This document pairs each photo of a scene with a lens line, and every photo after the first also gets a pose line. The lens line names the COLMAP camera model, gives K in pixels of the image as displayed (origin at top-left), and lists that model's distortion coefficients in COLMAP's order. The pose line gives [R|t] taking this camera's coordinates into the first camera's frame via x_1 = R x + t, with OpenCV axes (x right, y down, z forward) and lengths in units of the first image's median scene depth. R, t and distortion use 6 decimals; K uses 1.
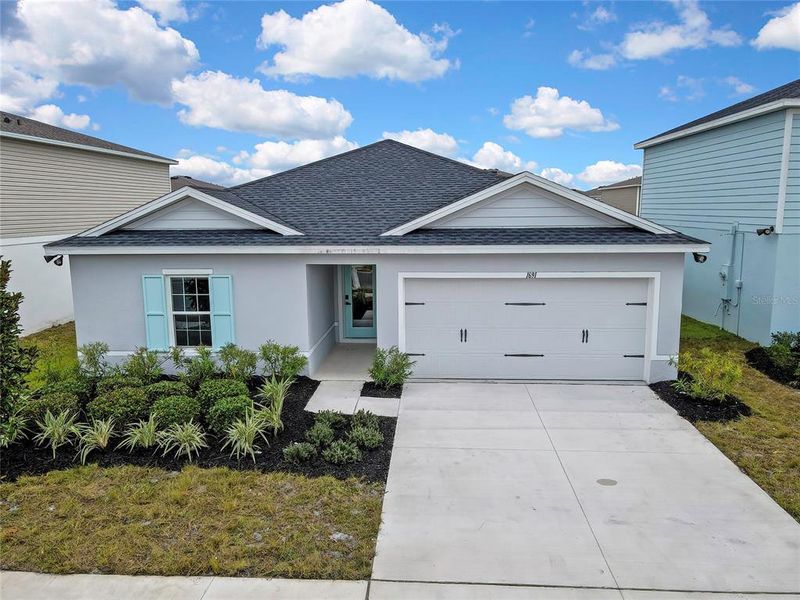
lens RADIAL K [[563.6, 0, 398.6], [0, 563.6, 298.7], [0, 0, 1]] dist [0.014459, -0.015688]
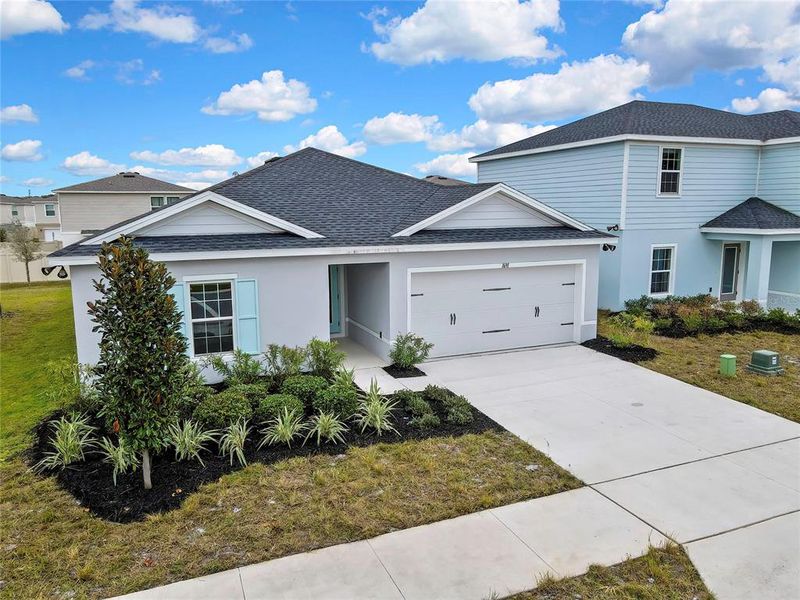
lens RADIAL K [[563.6, 0, 390.0], [0, 563.6, 292.2], [0, 0, 1]] dist [0.014459, -0.015688]
pose [[0.909216, -0.061900, 0.411696, -0.520517], [0.068621, 0.997642, -0.001550, 0.001231], [-0.410629, 0.029660, 0.911320, -0.030178]]
